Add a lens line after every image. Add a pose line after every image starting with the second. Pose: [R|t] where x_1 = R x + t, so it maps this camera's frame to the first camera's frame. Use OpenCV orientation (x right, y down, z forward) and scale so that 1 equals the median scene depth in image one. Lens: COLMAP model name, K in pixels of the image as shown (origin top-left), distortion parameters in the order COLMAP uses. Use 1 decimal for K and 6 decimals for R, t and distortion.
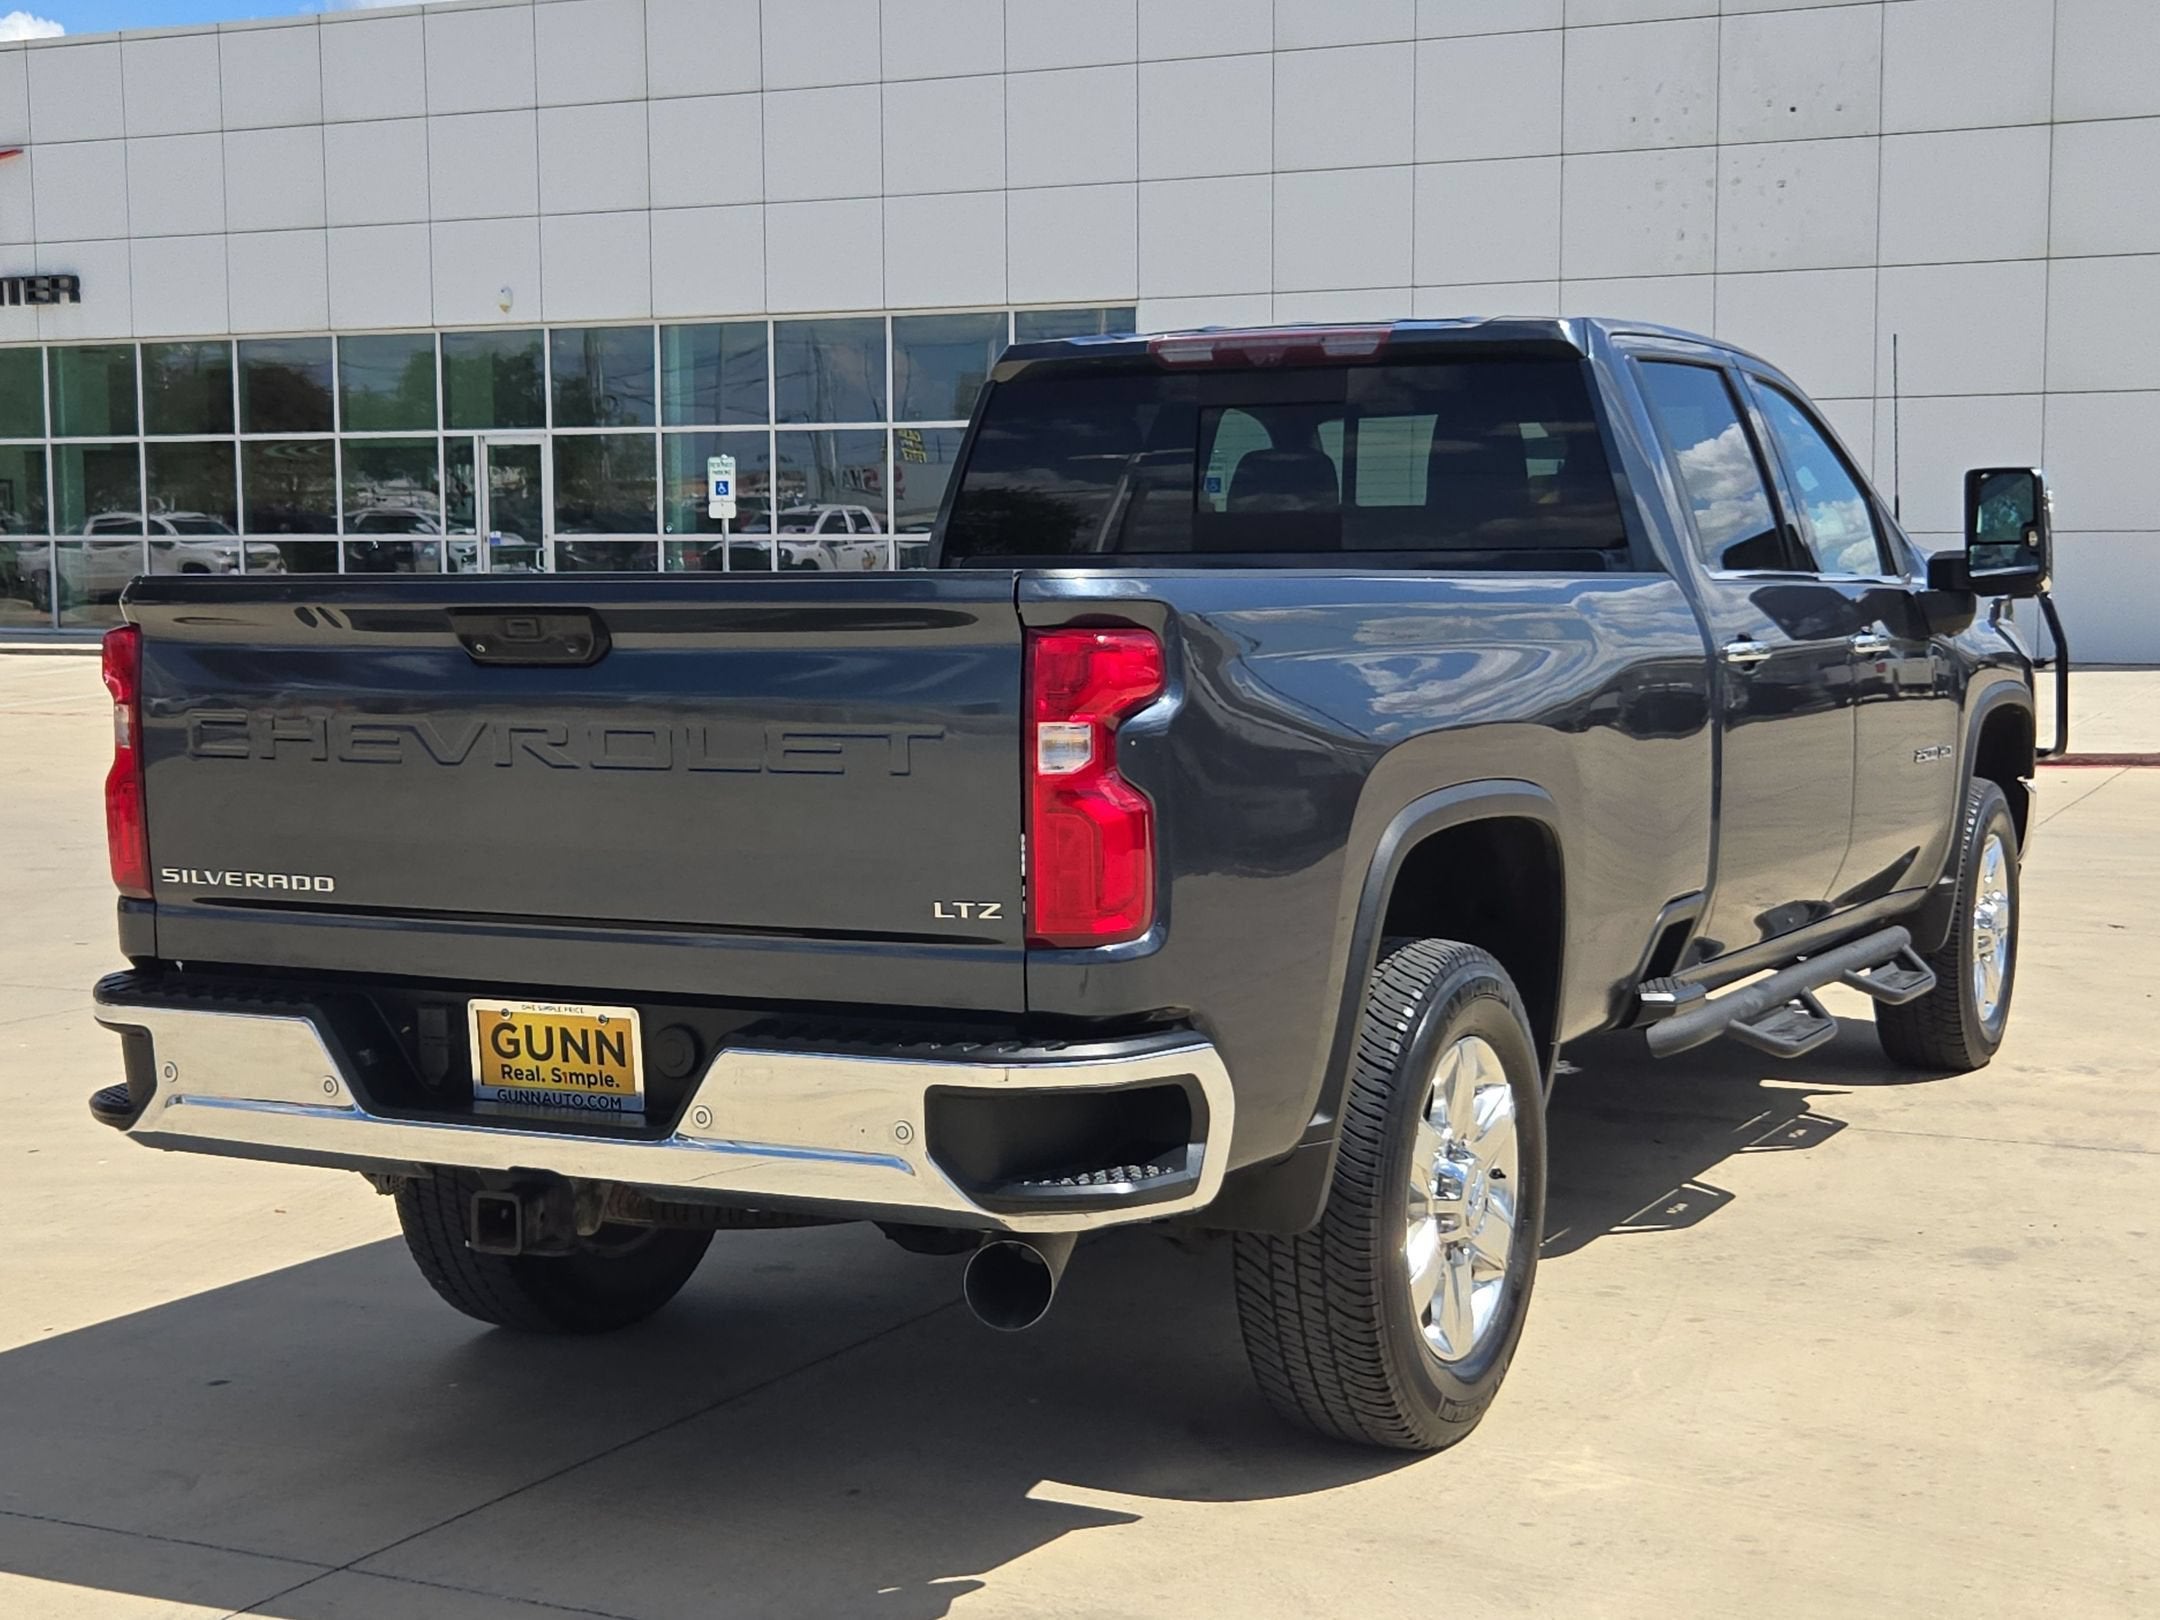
lens RADIAL K [[3267.9, 0, 1082.5], [0, 3267.9, 828.1], [0, 0, 1]] dist [0.071627, 0.000000]
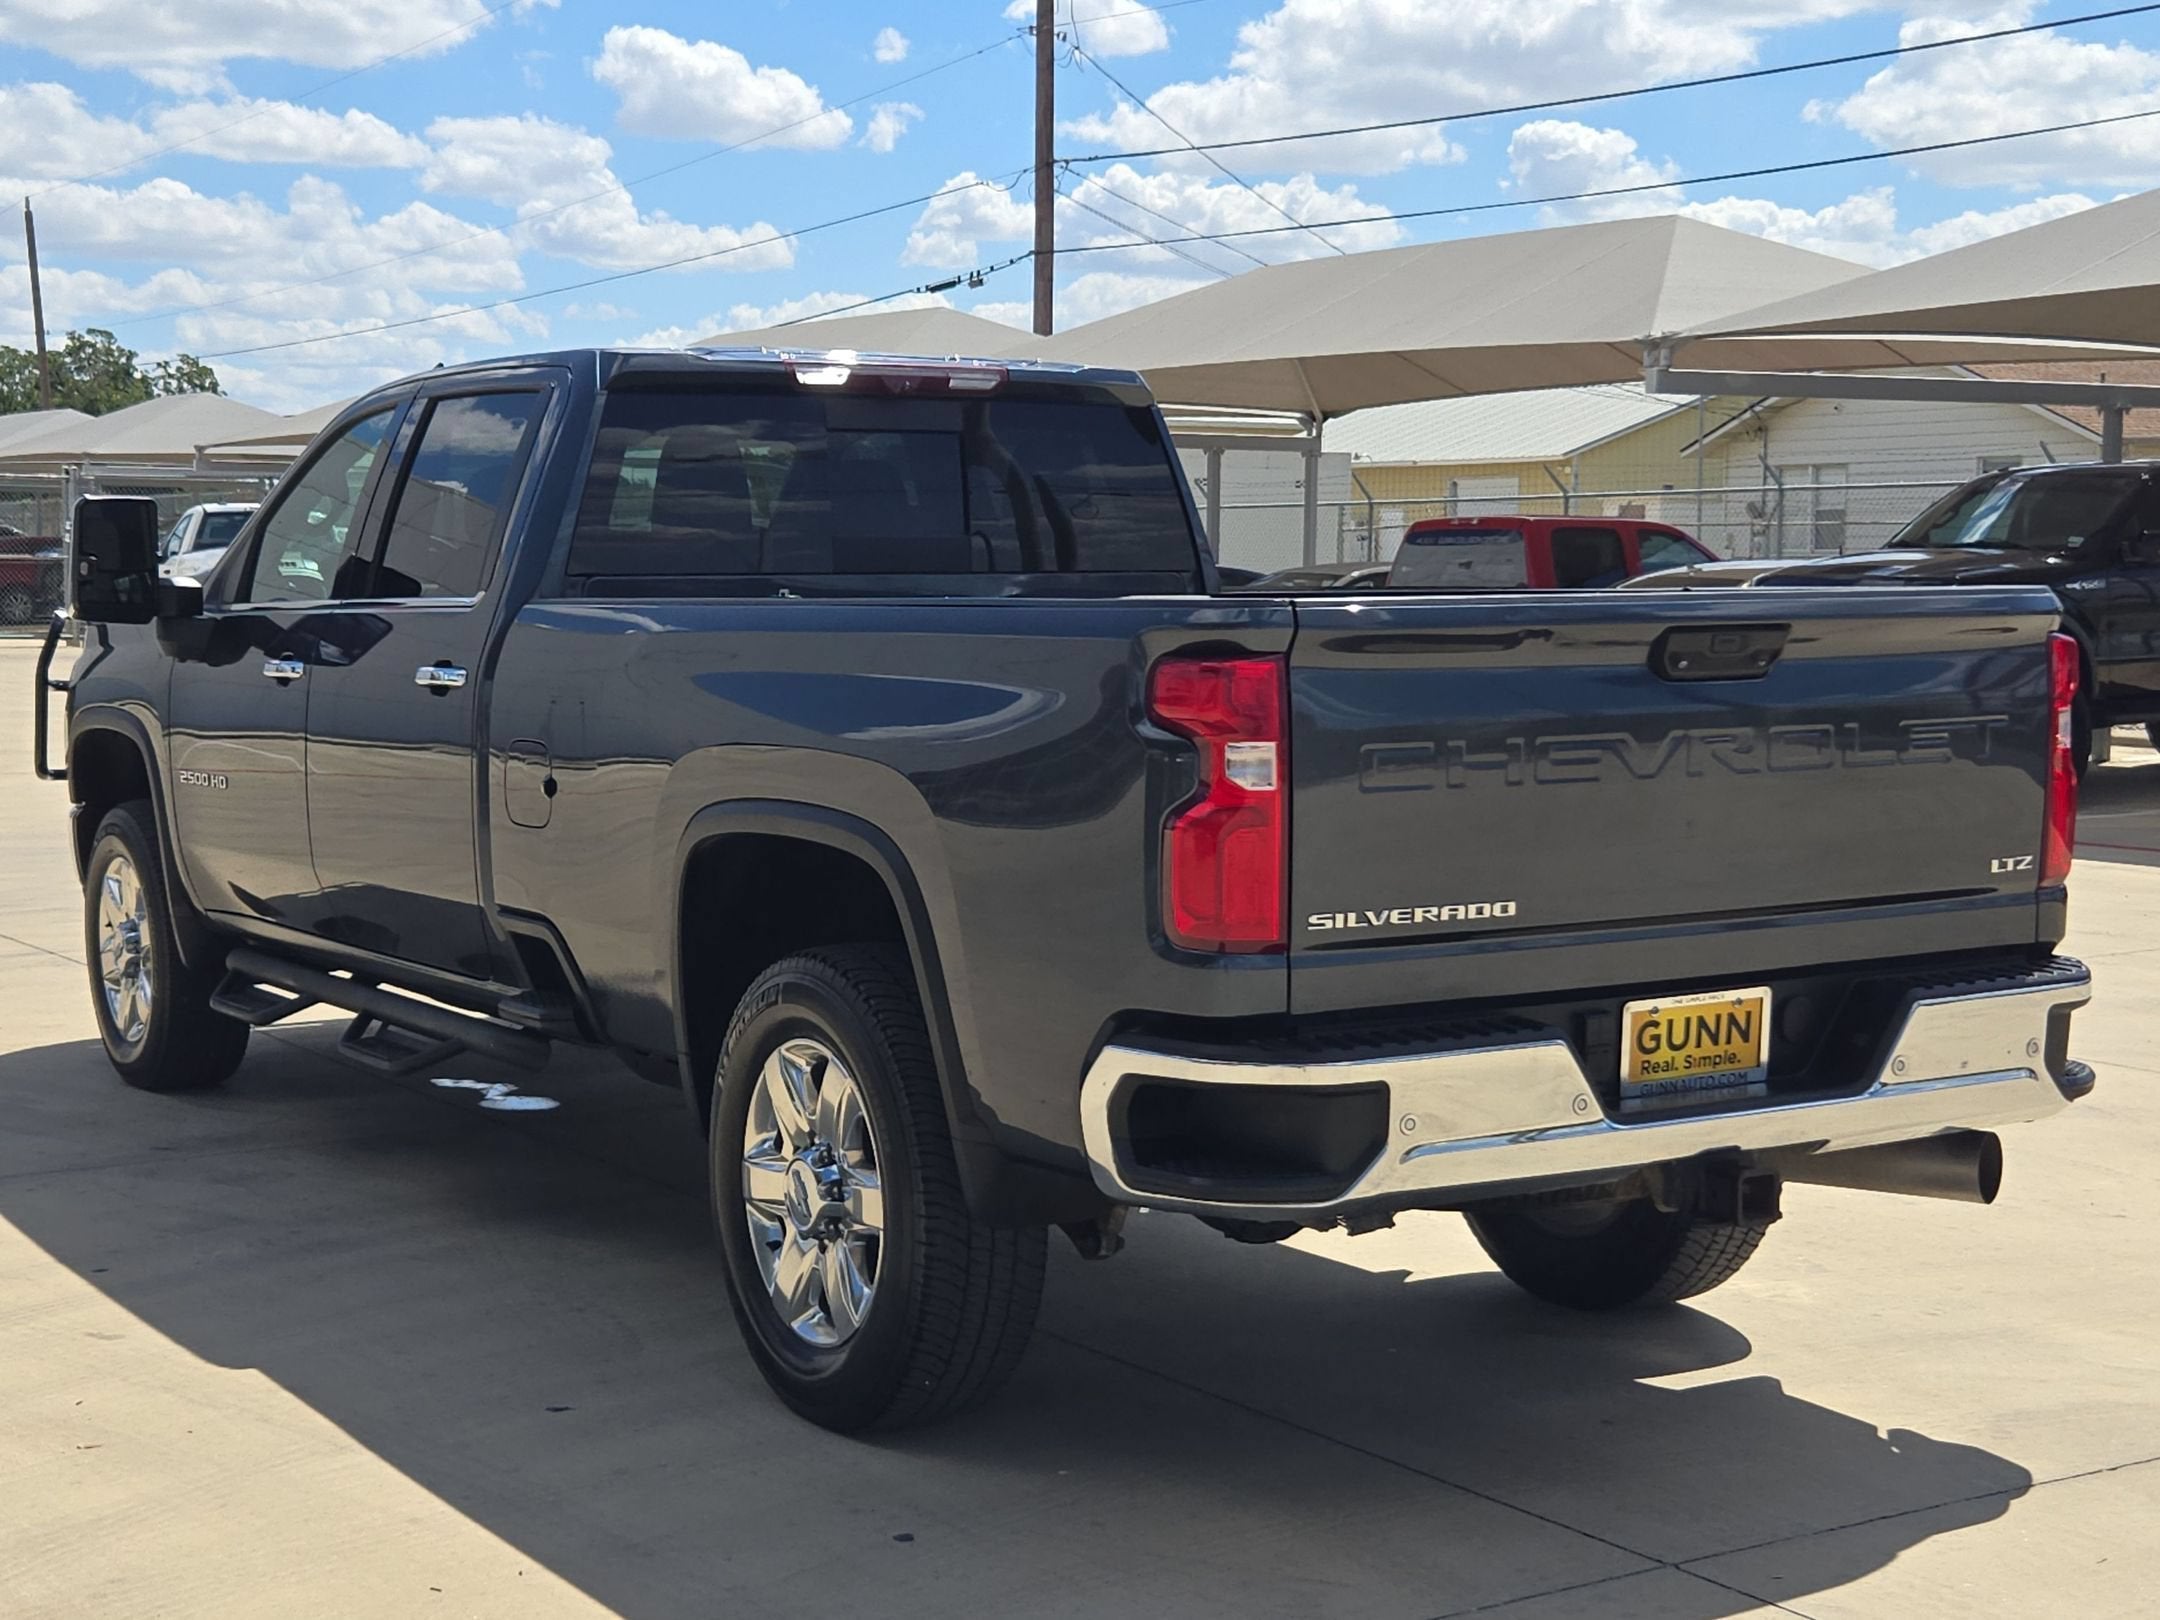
lens RADIAL K [[3267.9, 0, 1066.7], [0, 3267.9, 793.6], [0, 0, 1]] dist [0.071627, 0.000000]
pose [[0.505948, -0.058295, 0.860592, -1.169838], [0.072966, 0.997030, 0.024640, -0.052622], [-0.859472, 0.050328, 0.508699, 0.621590]]
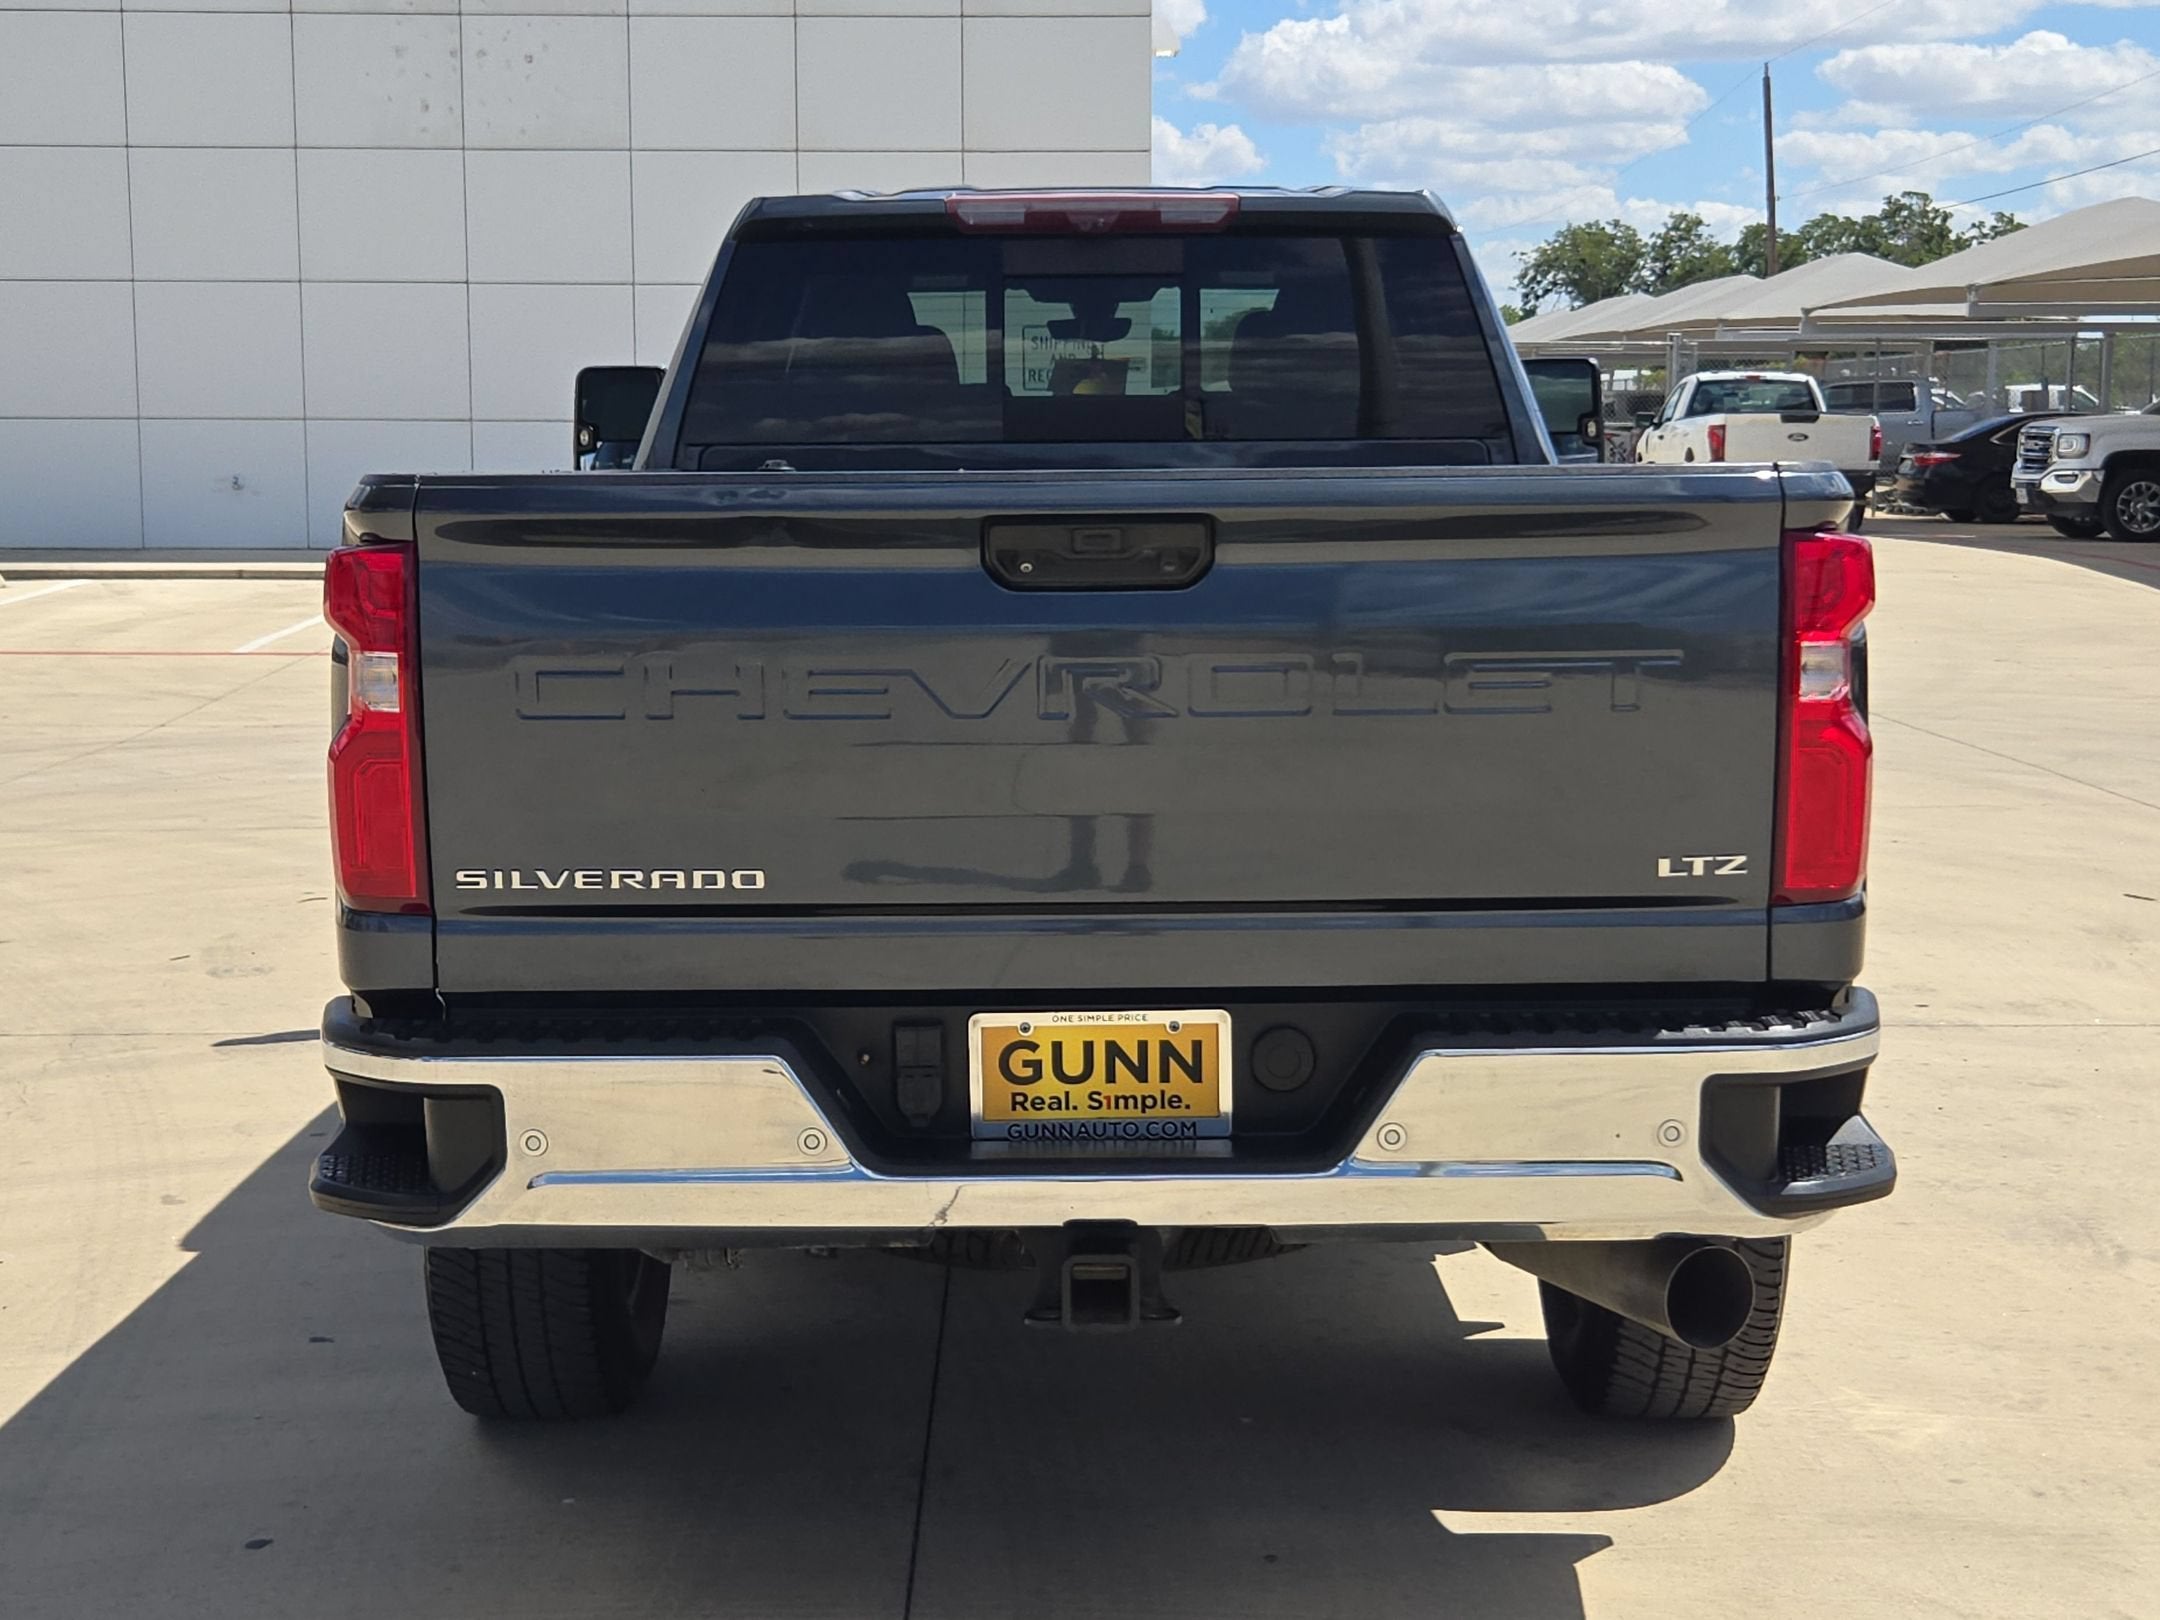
lens RADIAL K [[3267.9, 0, 1076.3], [0, 3267.9, 825.6], [0, 0, 1]] dist [0.071627, 0.000000]
pose [[0.885792, -0.054353, 0.460888, -0.525032], [0.038831, 0.998316, 0.043103, -0.025928], [-0.462454, -0.020283, 0.886411, 0.294199]]
